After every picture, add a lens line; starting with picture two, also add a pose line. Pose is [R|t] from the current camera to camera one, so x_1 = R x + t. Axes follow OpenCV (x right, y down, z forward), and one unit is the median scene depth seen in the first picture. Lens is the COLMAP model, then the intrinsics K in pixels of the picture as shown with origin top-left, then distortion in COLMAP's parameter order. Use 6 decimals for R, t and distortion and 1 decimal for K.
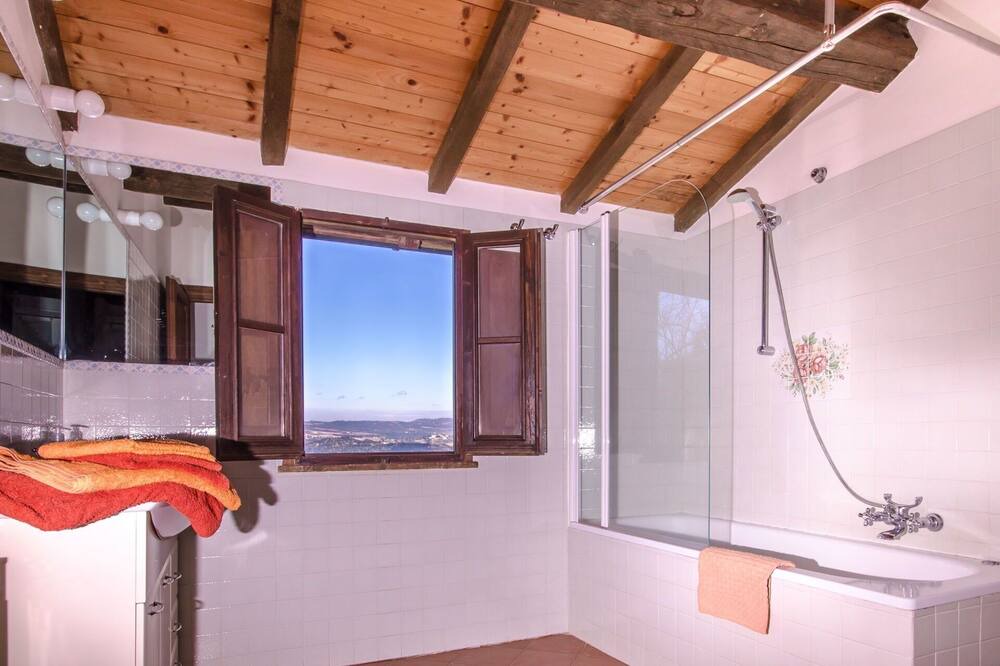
lens RADIAL K [[553.2, 0, 477.8], [0, 553.2, 398.1], [0, 0, 1]] dist [-0.002588, -0.000538]
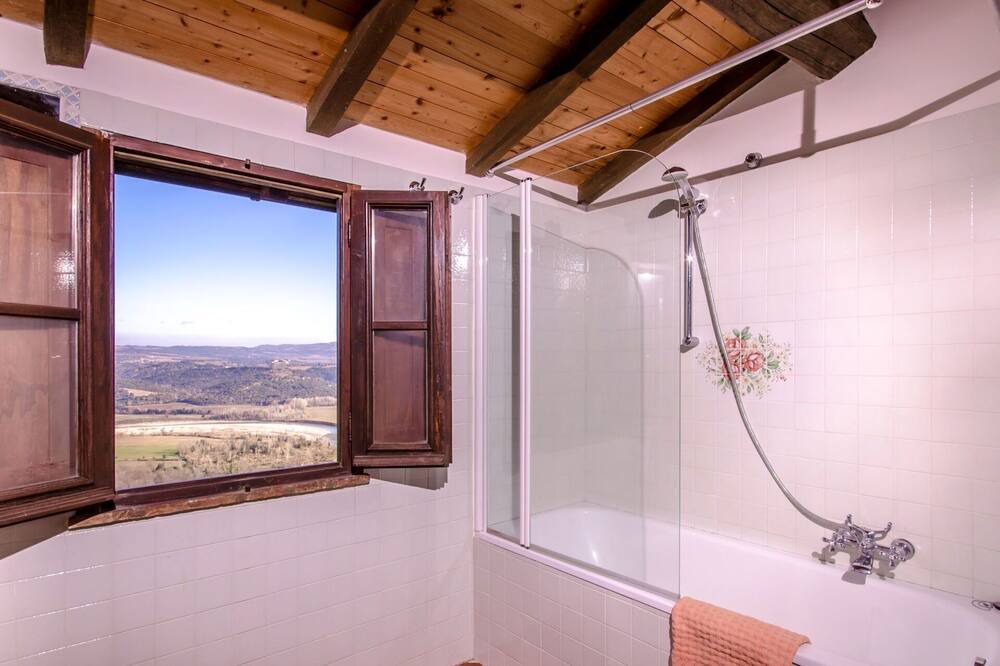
lens RADIAL K [[553.2, 0, 507.7], [0, 553.2, 348.5], [0, 0, 1]] dist [-0.002588, -0.000538]
pose [[0.956184, -0.000332, 0.292768, -0.052095], [0.004087, 0.999917, -0.012213, -0.067857], [-0.292739, 0.012874, 0.956106, 0.207804]]
